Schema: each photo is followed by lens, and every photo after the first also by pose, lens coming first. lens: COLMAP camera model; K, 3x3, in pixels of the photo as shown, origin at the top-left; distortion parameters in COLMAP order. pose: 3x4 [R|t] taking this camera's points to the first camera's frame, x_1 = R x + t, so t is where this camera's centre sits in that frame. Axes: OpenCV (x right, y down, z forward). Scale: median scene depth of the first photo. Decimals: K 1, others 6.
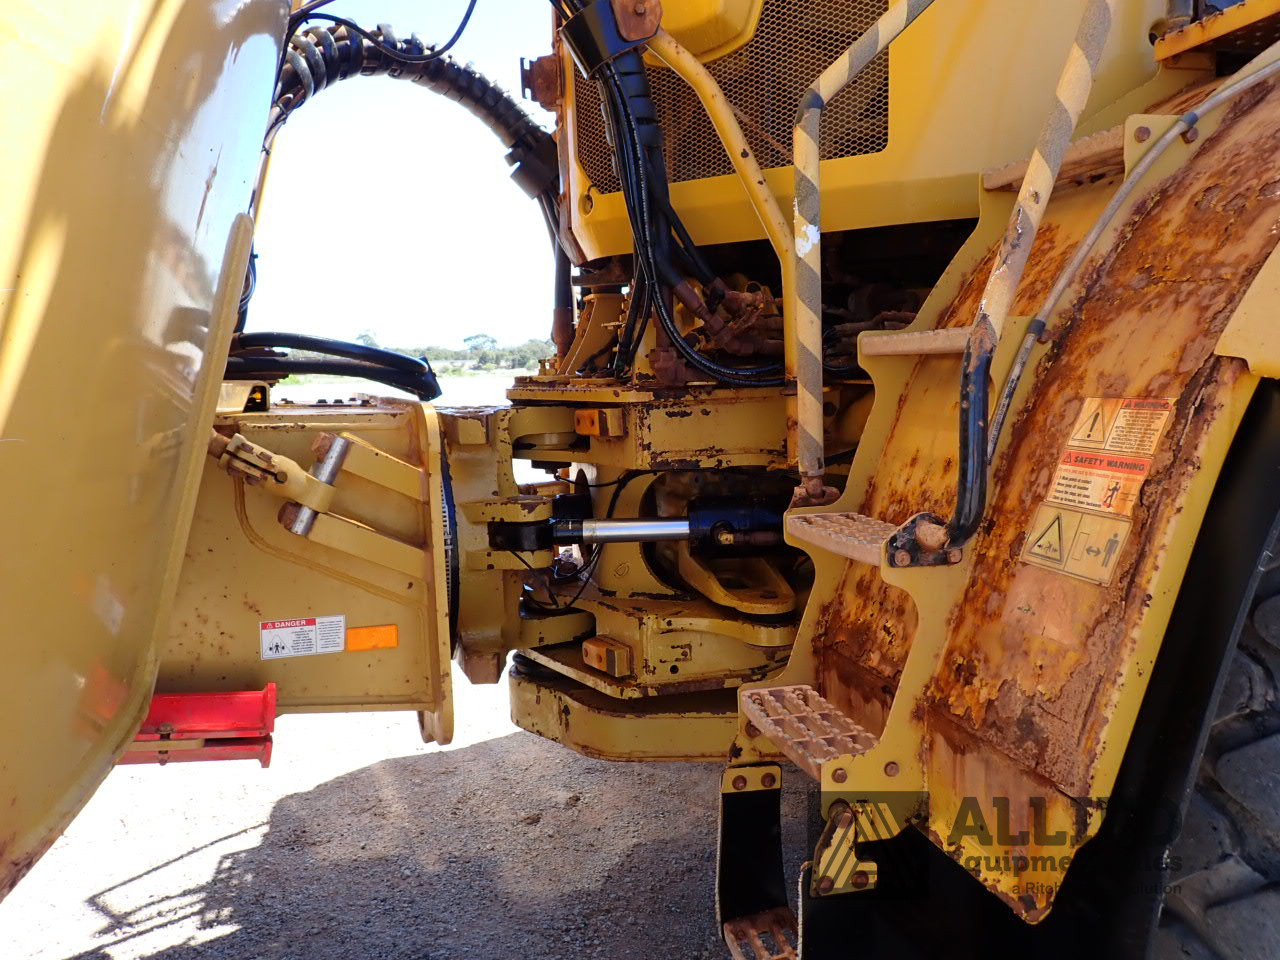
lens RADIAL K [[964.3, 0, 637.1], [0, 964.3, 482.6], [0, 0, 1]] dist [0.015185, -0.004105]
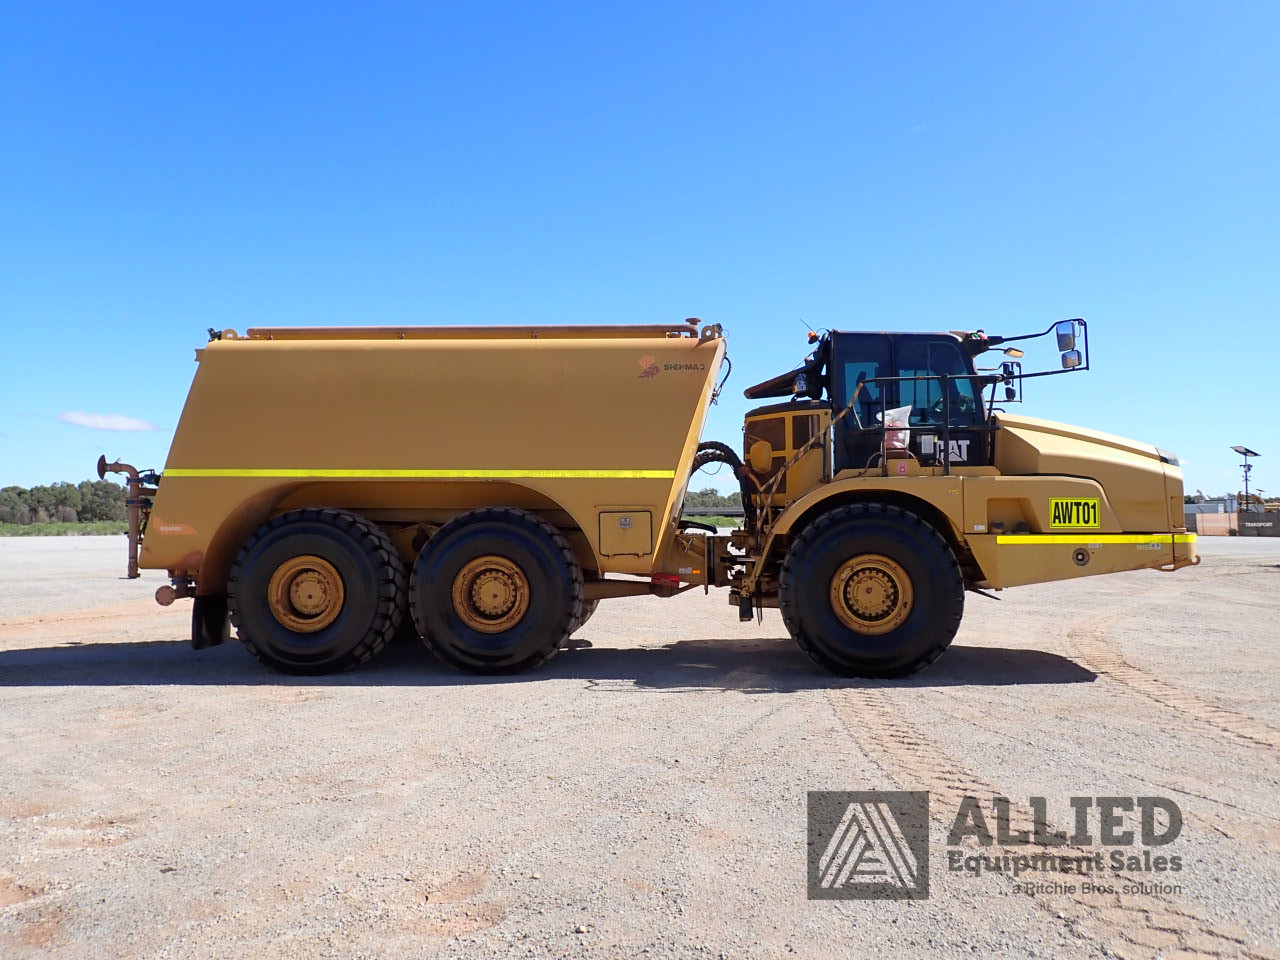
lens RADIAL K [[964.3, 0, 636.5], [0, 964.3, 475.4], [0, 0, 1]] dist [0.015185, -0.004105]
pose [[0.896645, 0.014135, -0.442526, 2.915268], [-0.083059, 0.987115, -0.136766, 0.595264], [0.434890, 0.159386, 0.886265, -6.539644]]
